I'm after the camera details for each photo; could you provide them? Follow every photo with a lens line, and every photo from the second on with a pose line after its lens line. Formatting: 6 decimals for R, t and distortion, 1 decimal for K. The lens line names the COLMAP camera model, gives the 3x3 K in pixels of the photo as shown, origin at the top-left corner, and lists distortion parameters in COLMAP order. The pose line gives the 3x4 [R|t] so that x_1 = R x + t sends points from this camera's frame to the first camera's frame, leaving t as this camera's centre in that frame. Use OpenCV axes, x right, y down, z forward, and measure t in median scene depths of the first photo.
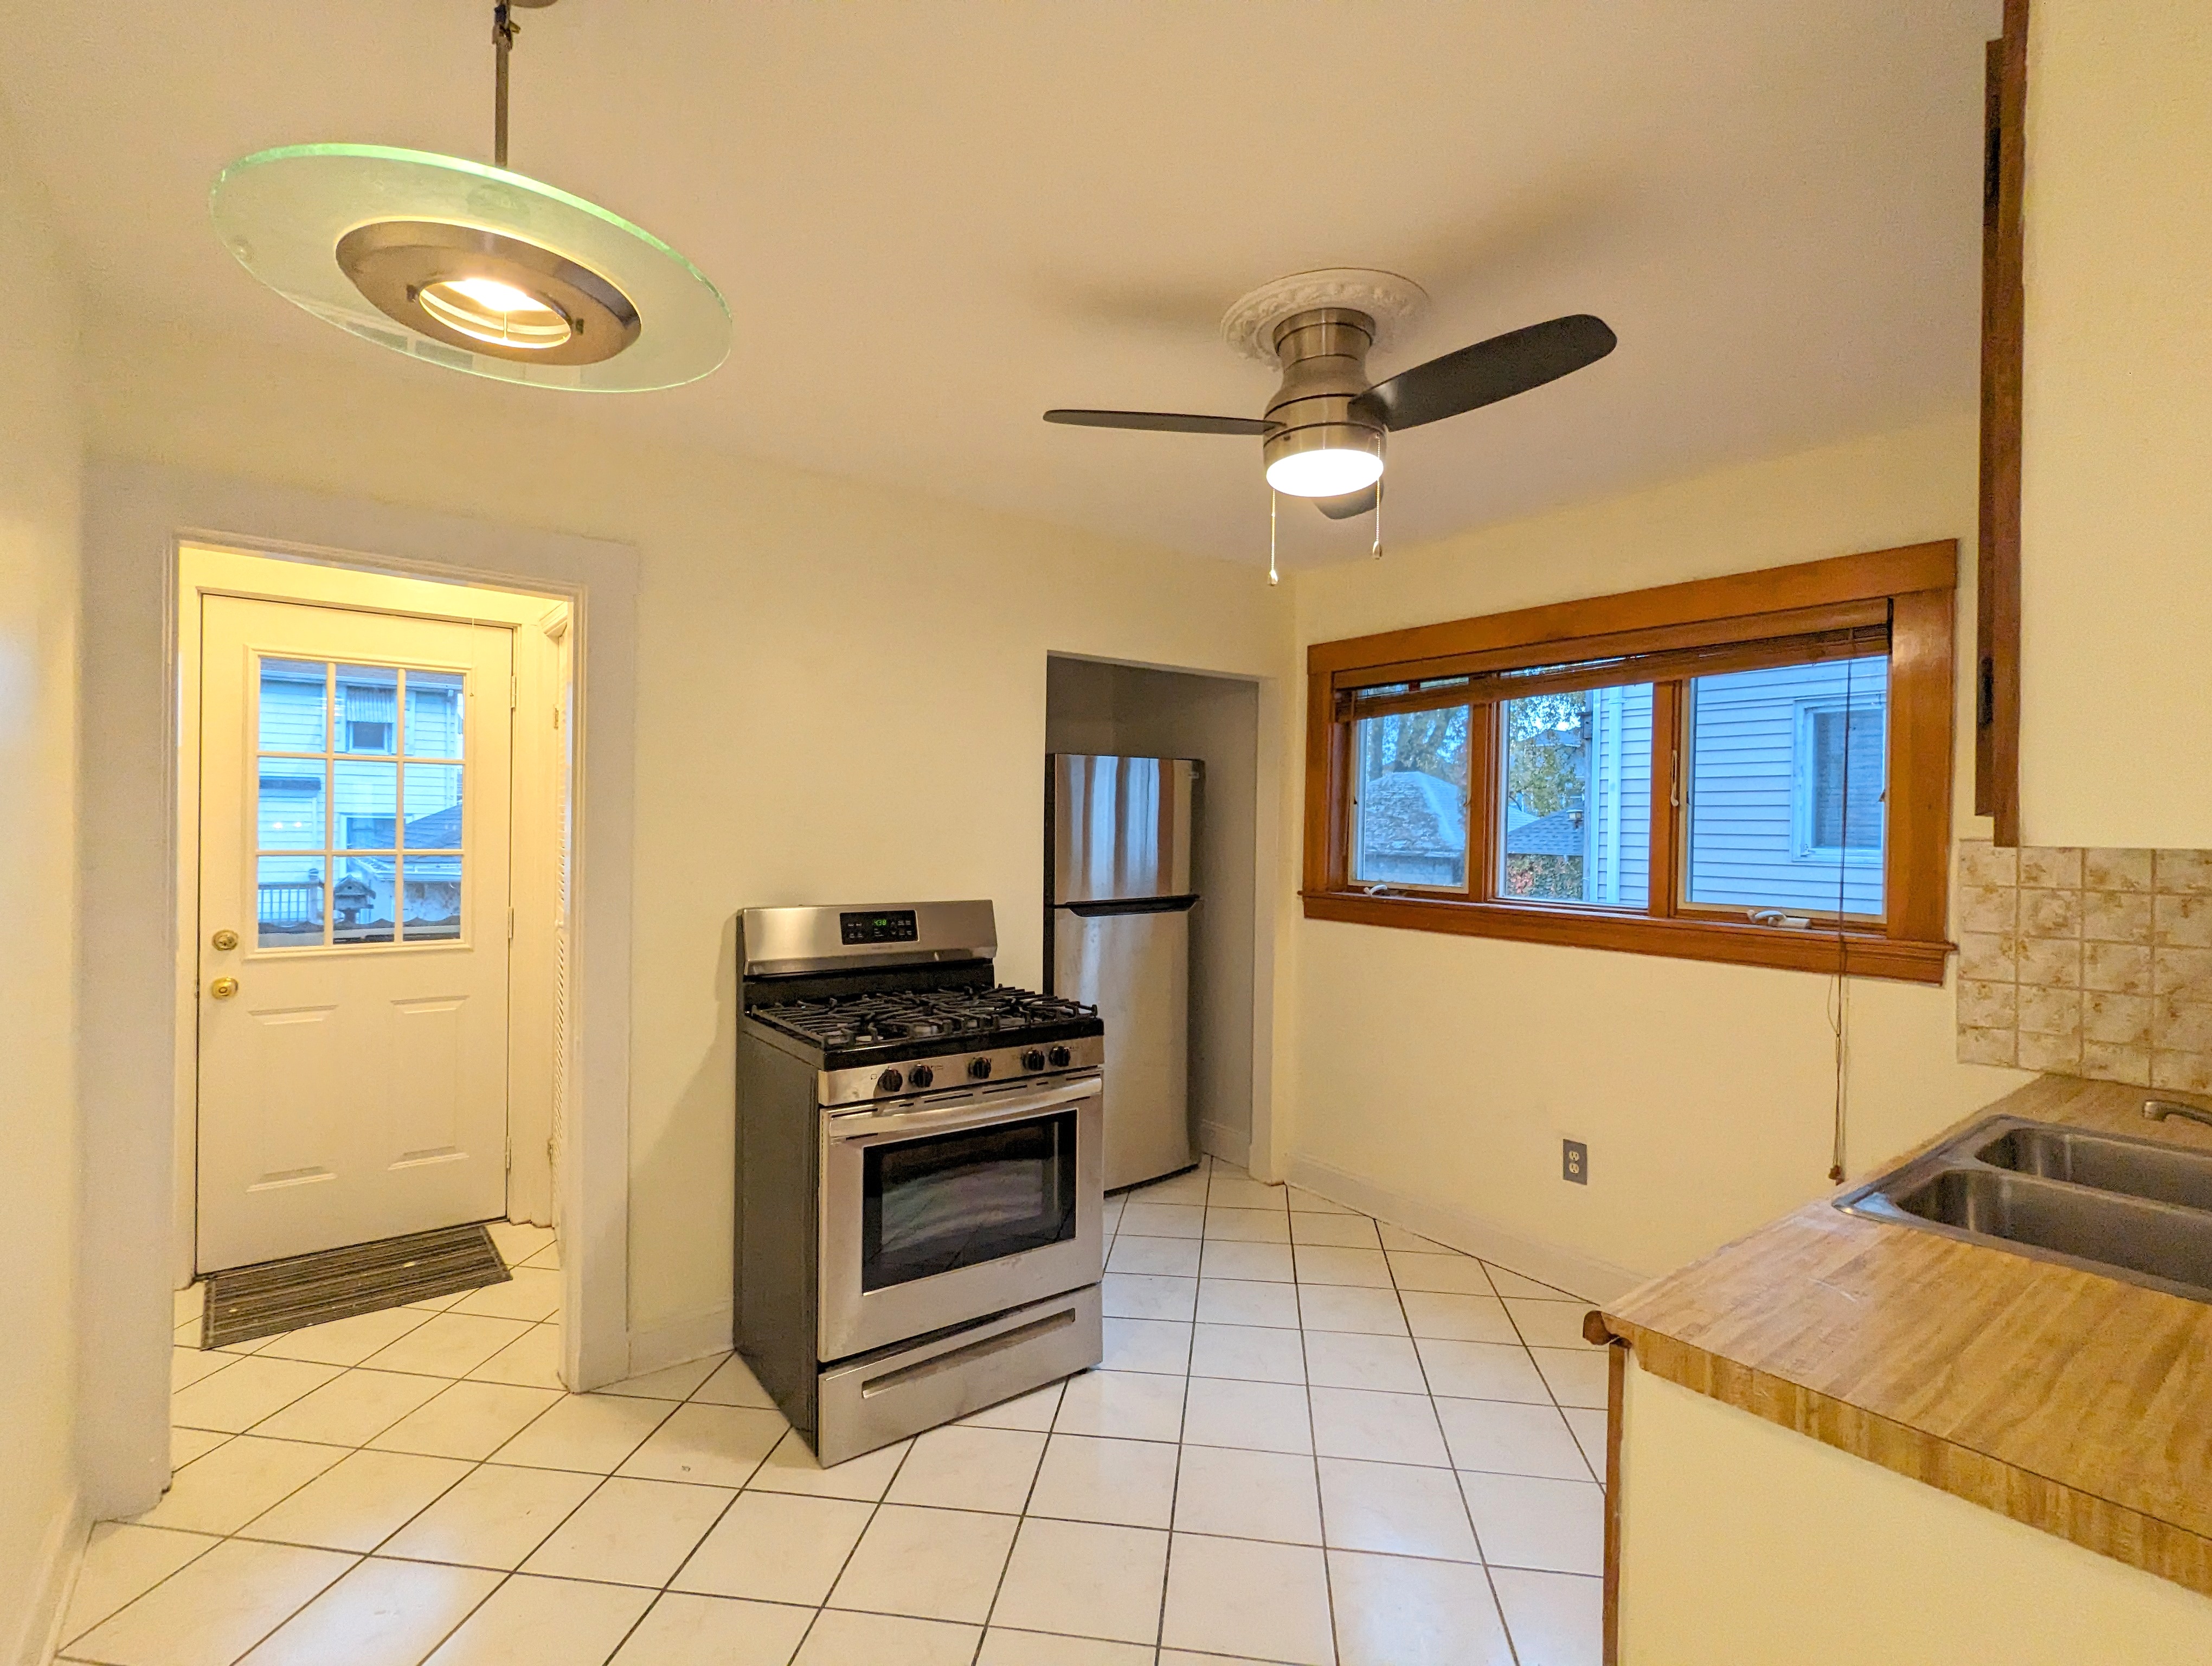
lens RADIAL K [[1049.9, 0, 1103.7], [0, 1049.9, 828.7], [0, 0, 1]] dist [0.000524, -0.000560]
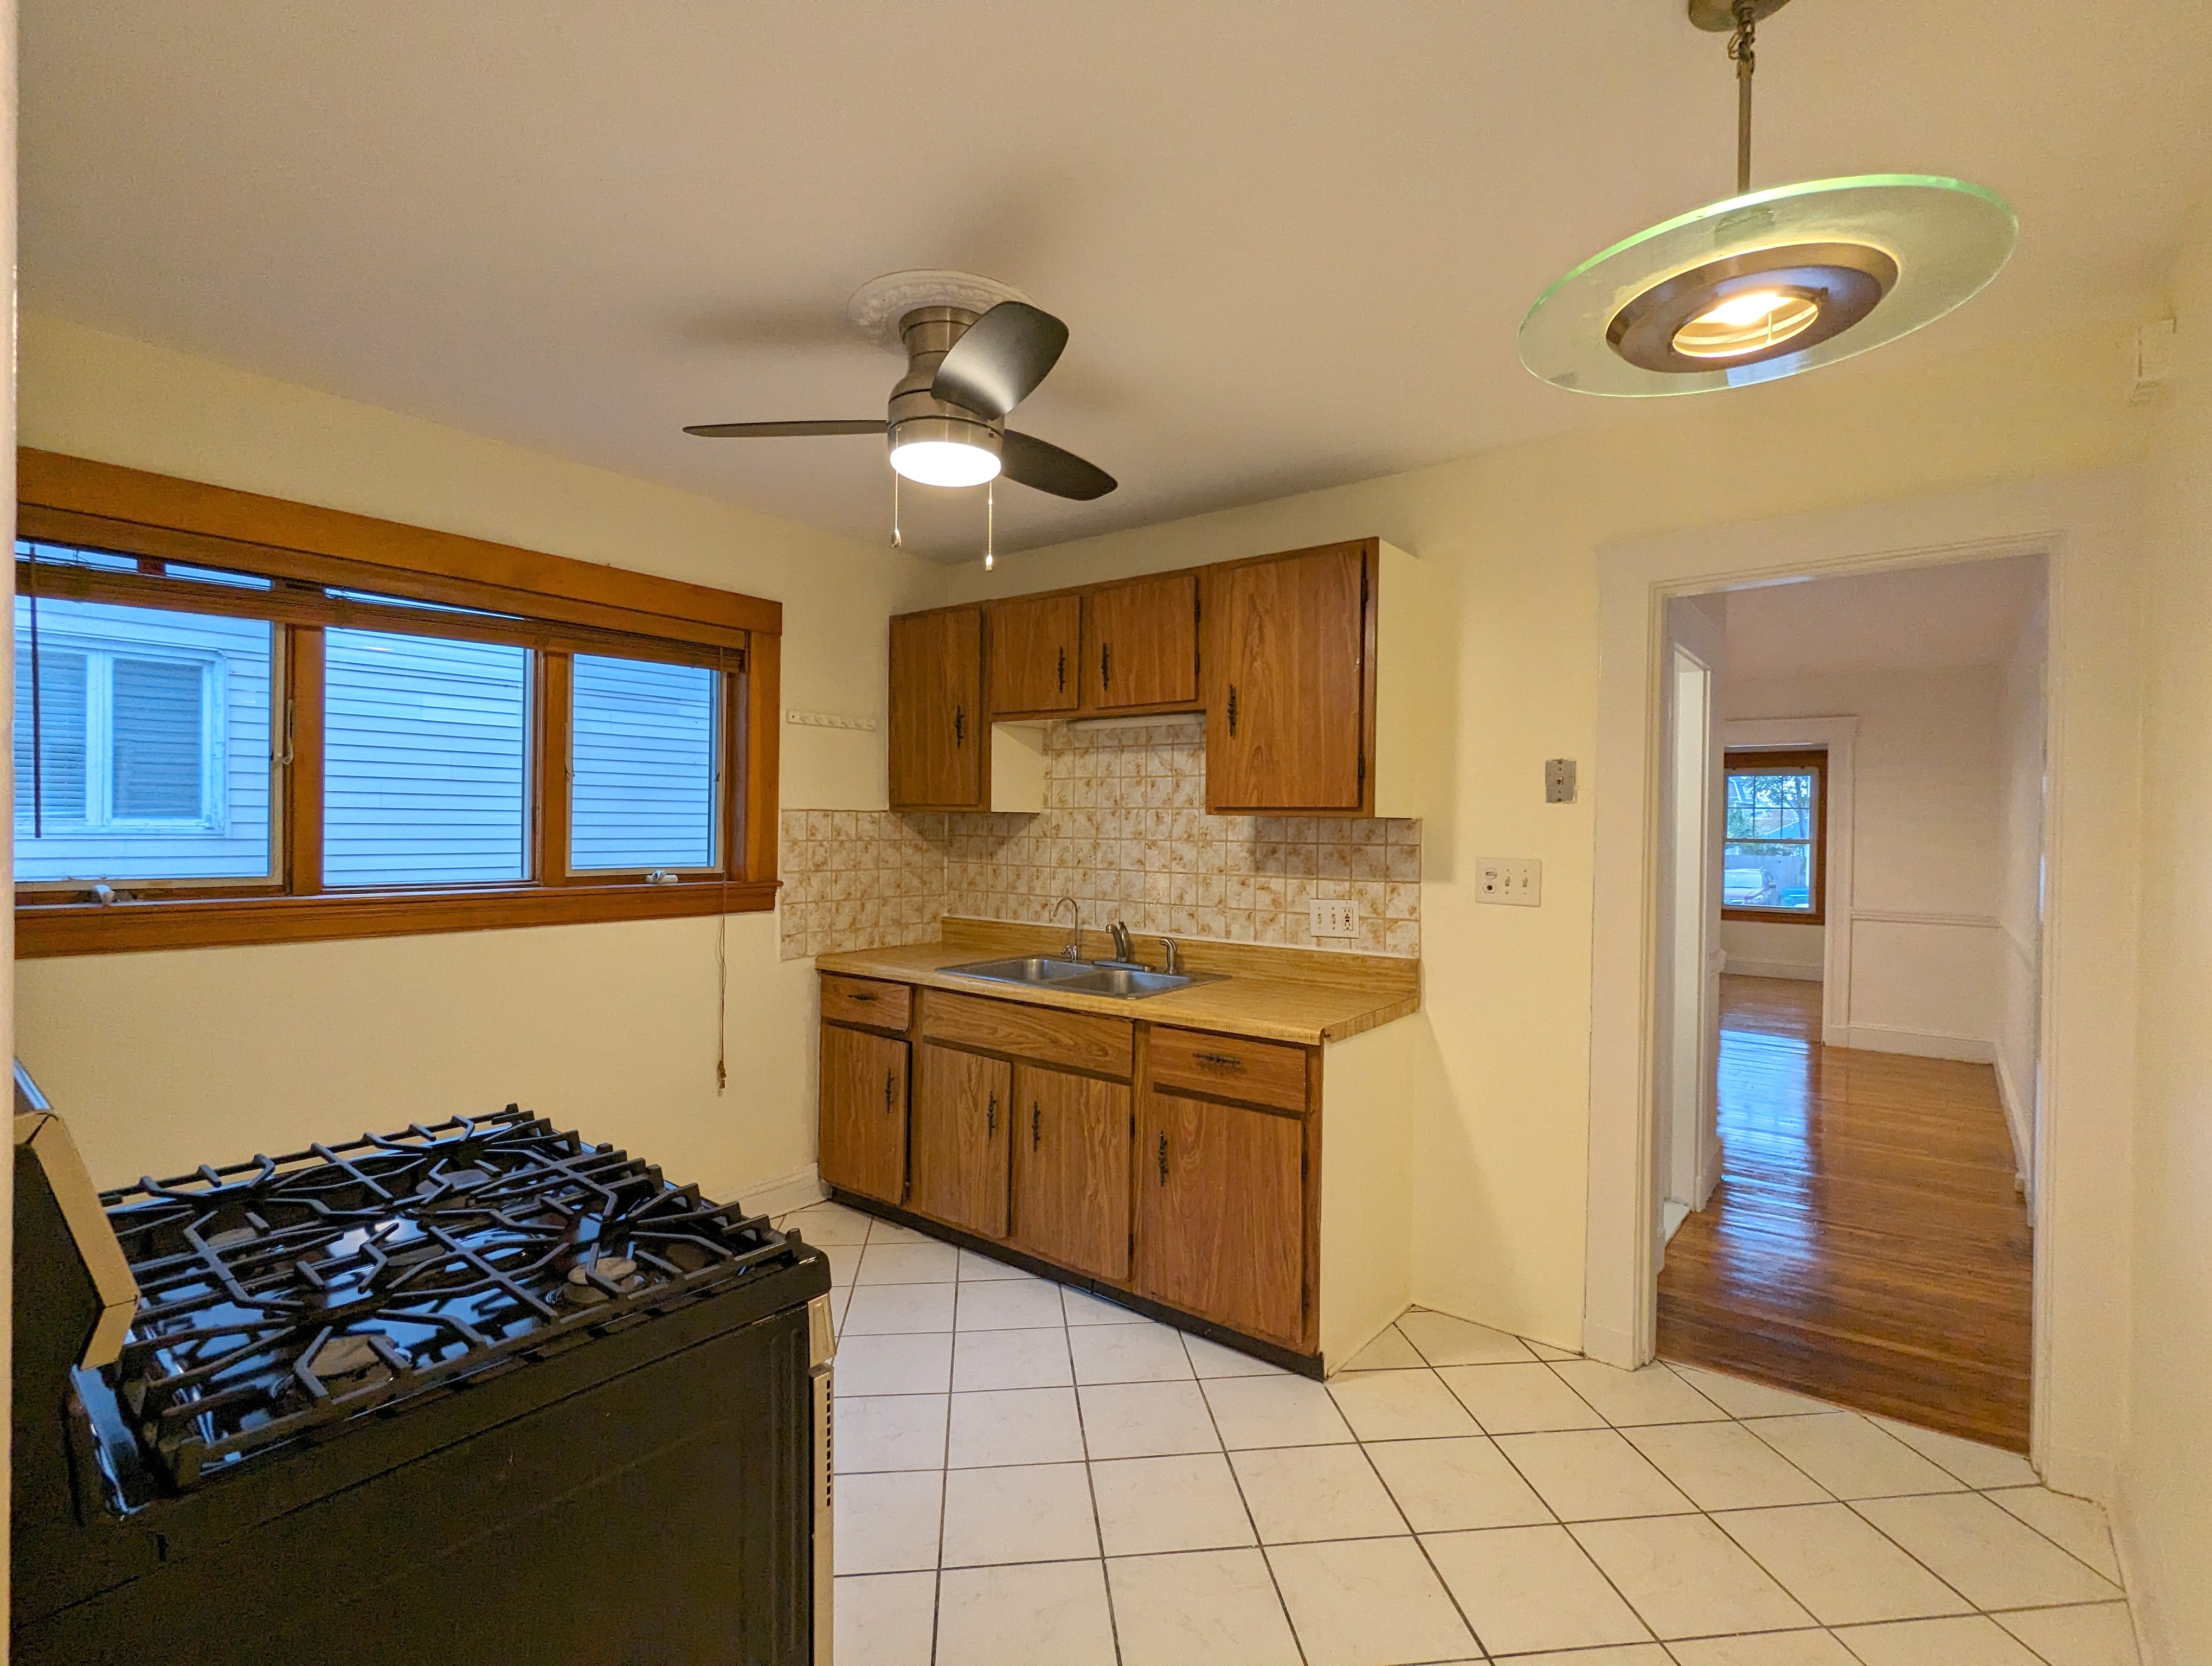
lens RADIAL K [[1049.9, 0, 1103.7], [0, 1049.9, 828.7], [0, 0, 1]] dist [0.000524, -0.000560]
pose [[-0.255346, -0.004876, 0.966837, -0.675424], [-0.000524, 0.999988, 0.004905, 0.027700], [-0.966850, 0.000746, -0.255345, 0.881811]]
